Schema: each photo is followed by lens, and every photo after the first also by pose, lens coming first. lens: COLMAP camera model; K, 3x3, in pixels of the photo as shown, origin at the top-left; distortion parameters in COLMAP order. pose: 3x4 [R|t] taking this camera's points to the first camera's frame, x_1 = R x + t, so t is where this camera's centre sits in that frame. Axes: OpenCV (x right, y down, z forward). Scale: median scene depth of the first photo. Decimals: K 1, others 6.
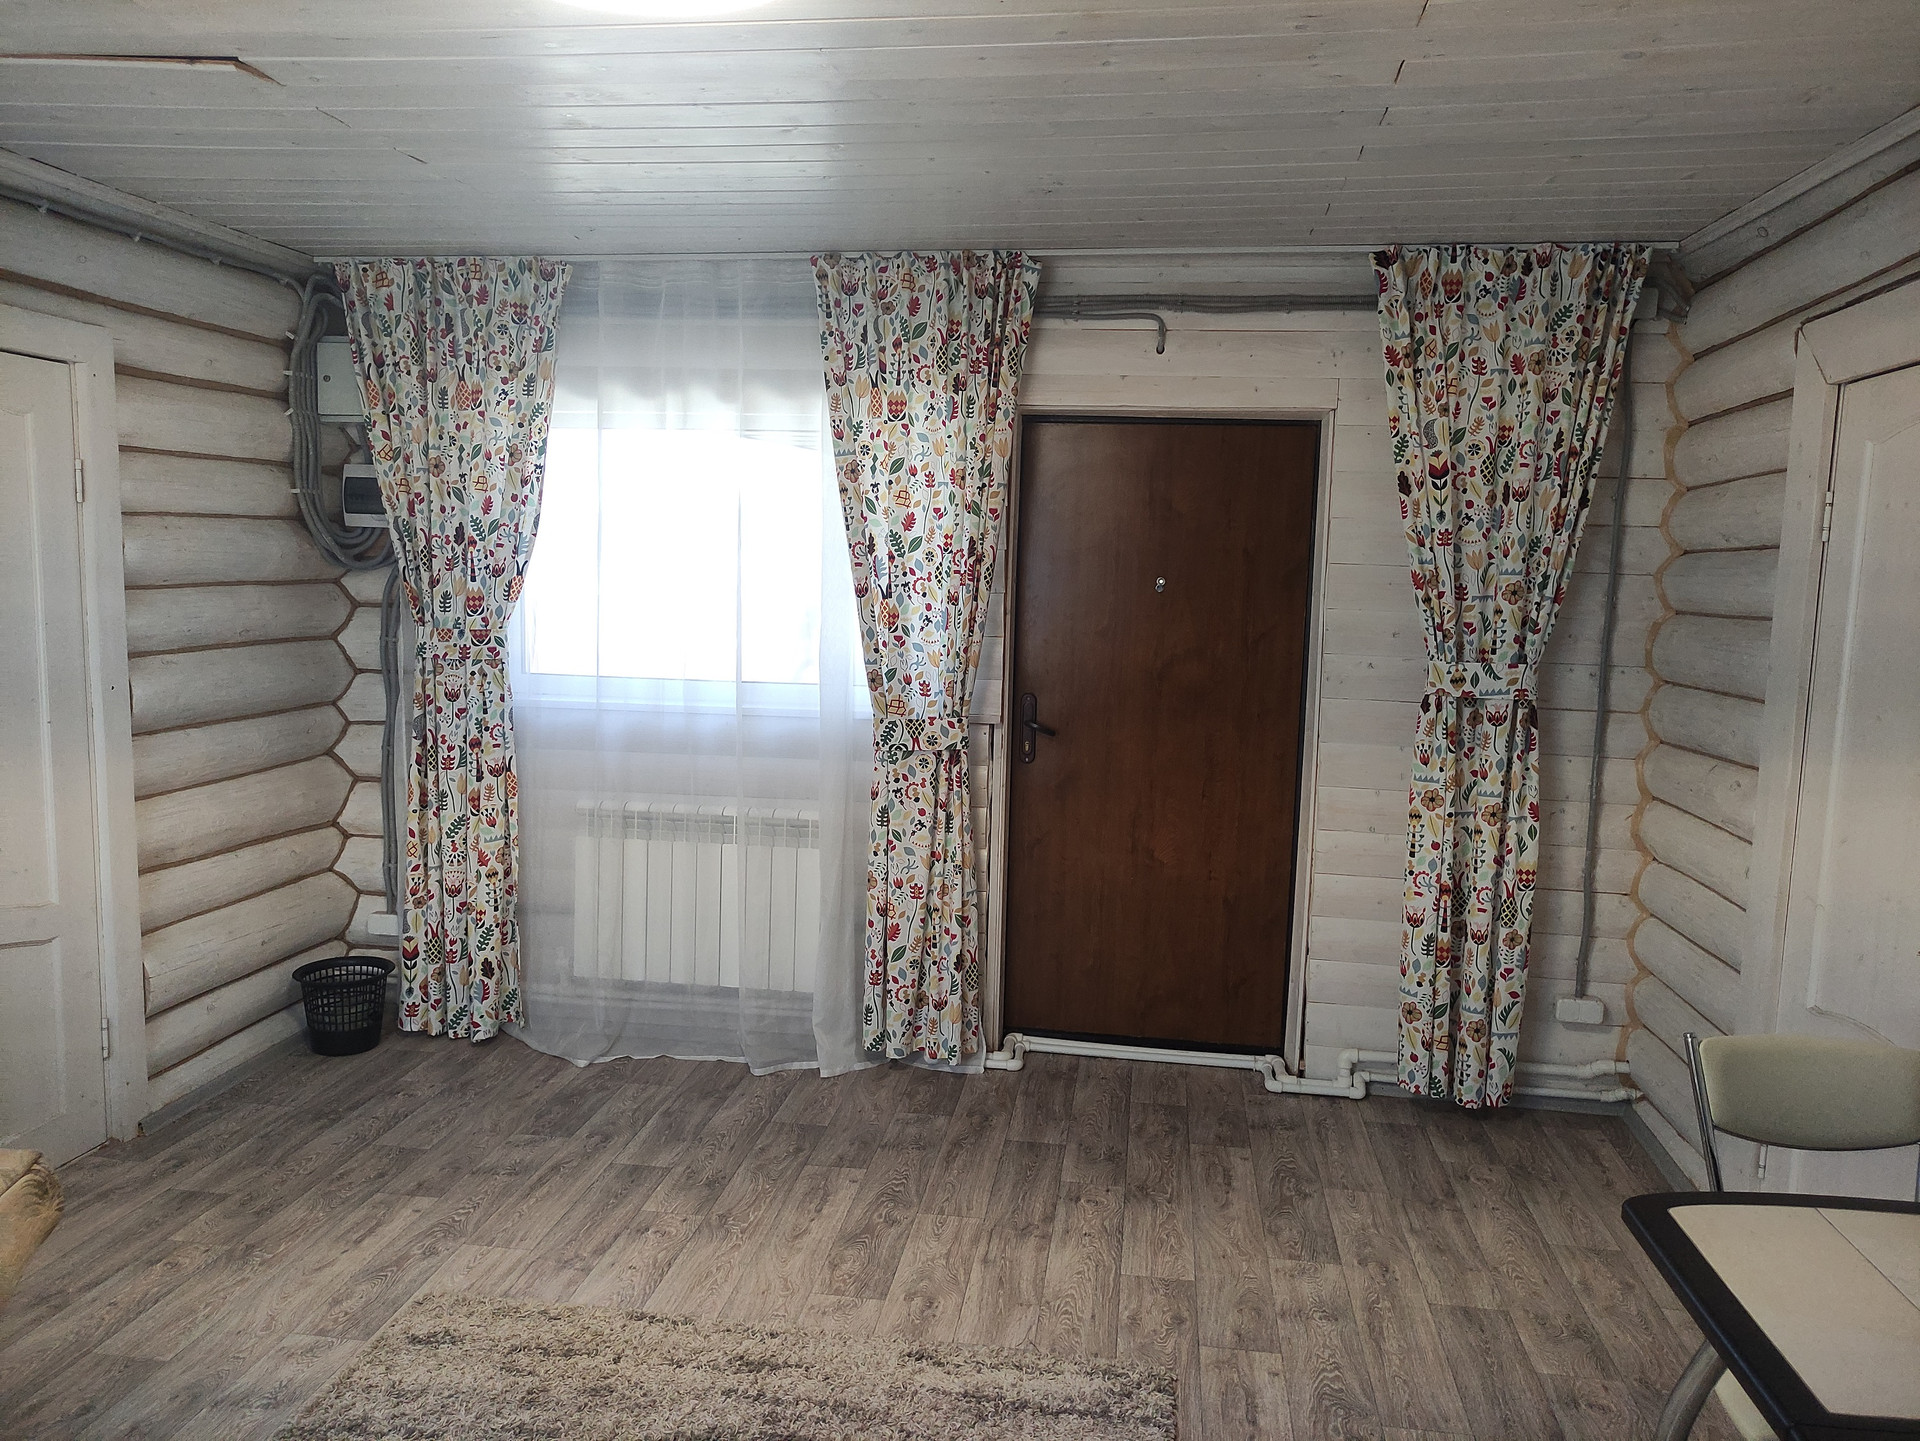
lens RADIAL K [[1399.7, 0, 973.8], [0, 1399.7, 723.6], [0, 0, 1]] dist [0.038349, -0.034085]
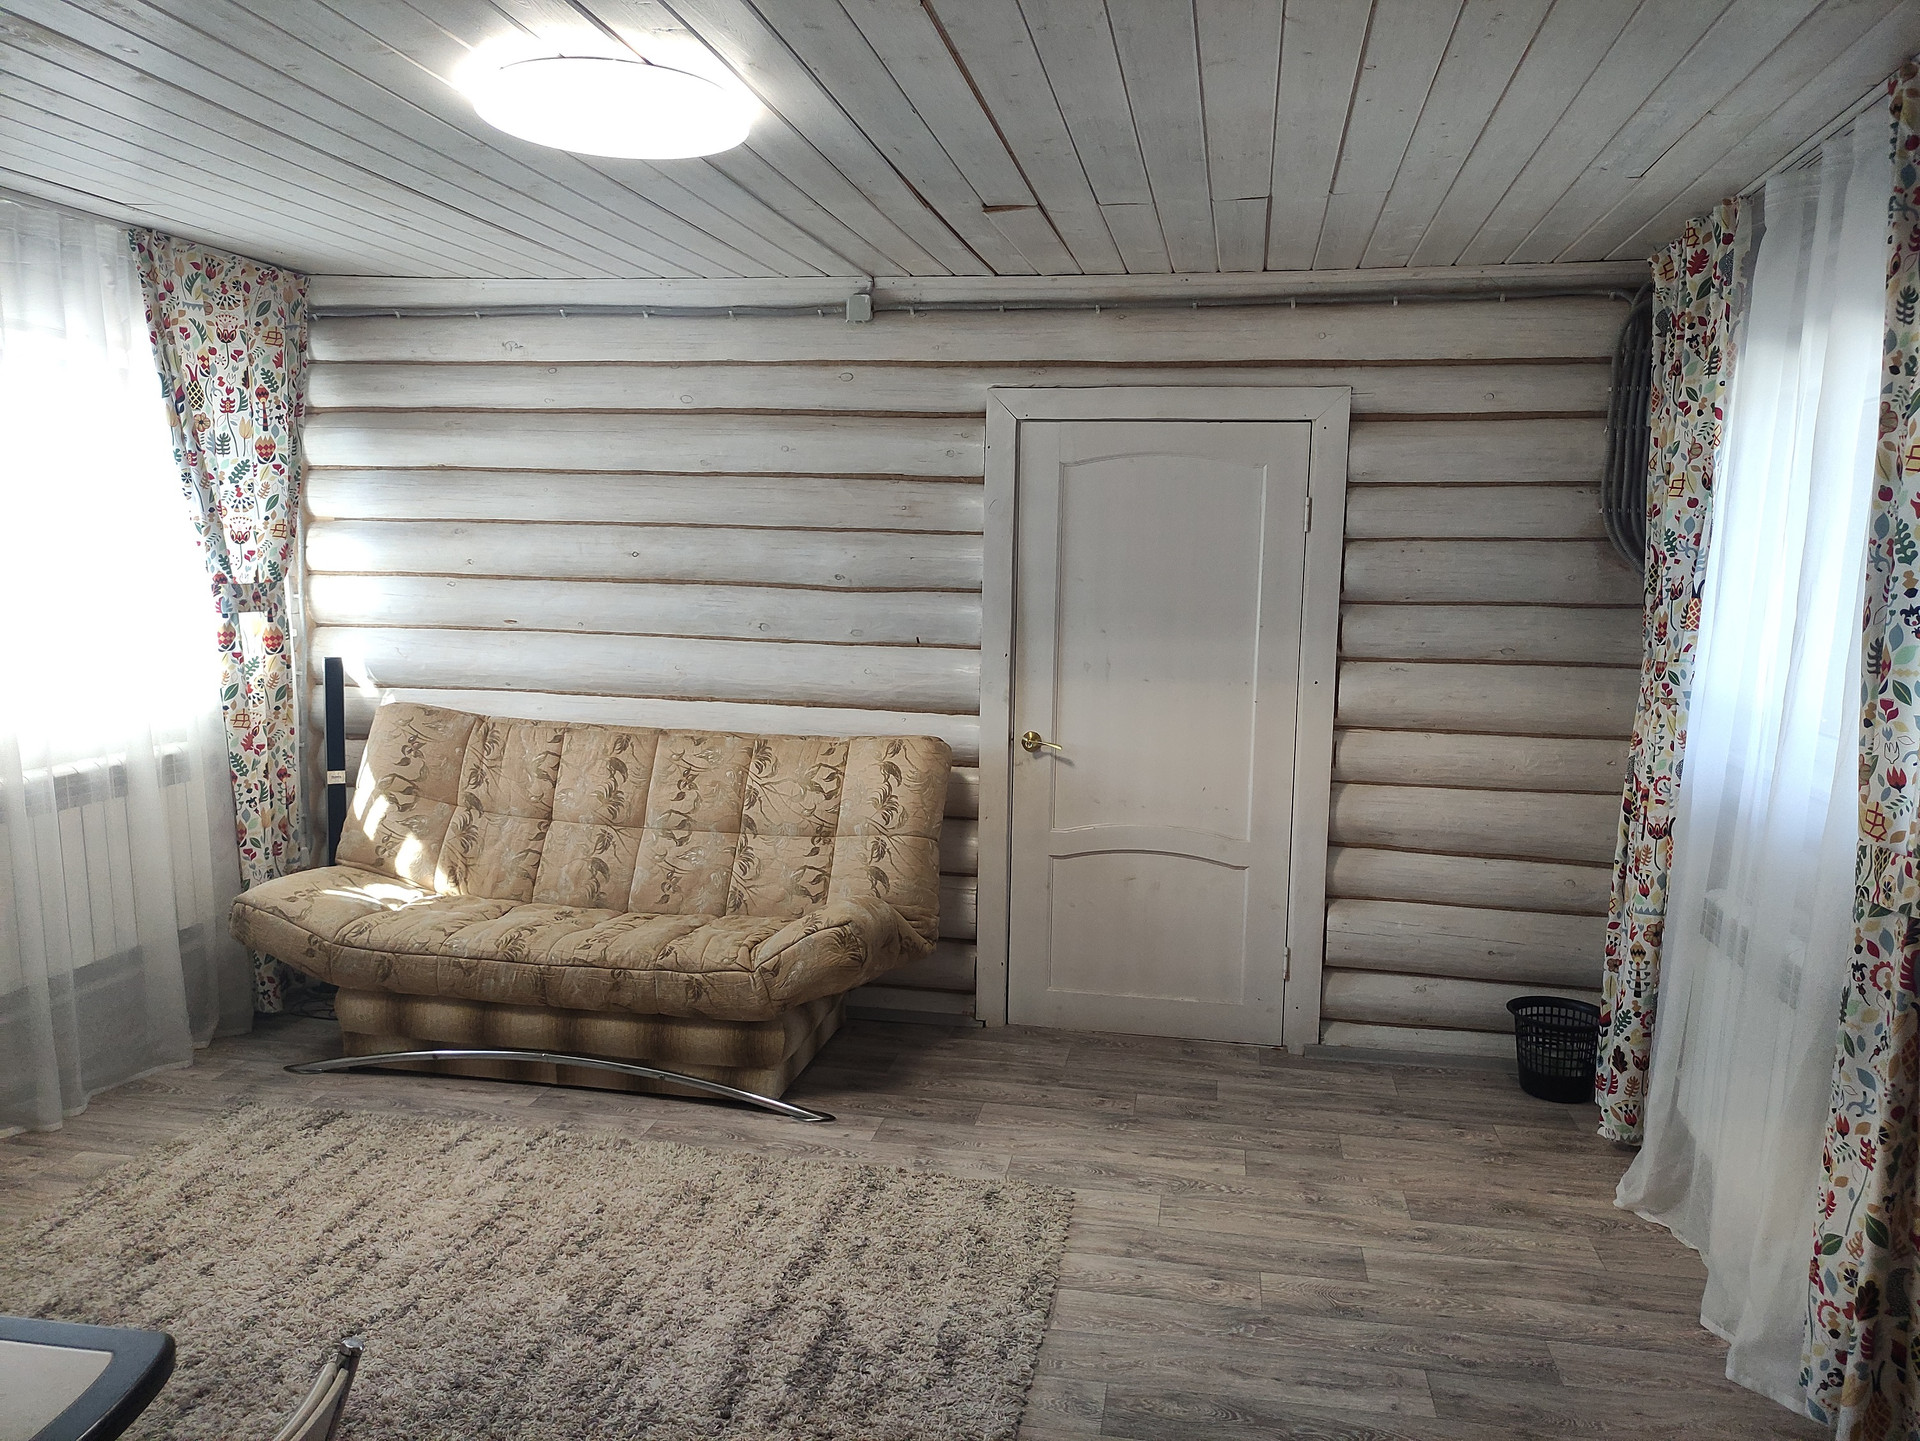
lens RADIAL K [[1399.7, 0, 951.5], [0, 1399.7, 732.1], [0, 0, 1]] dist [0.038349, -0.034085]
pose [[-0.049272, 0.097201, -0.994044, 0.594829], [-0.135498, 0.985402, 0.103072, -0.063669], [0.989552, 0.139770, -0.035382, 0.712864]]
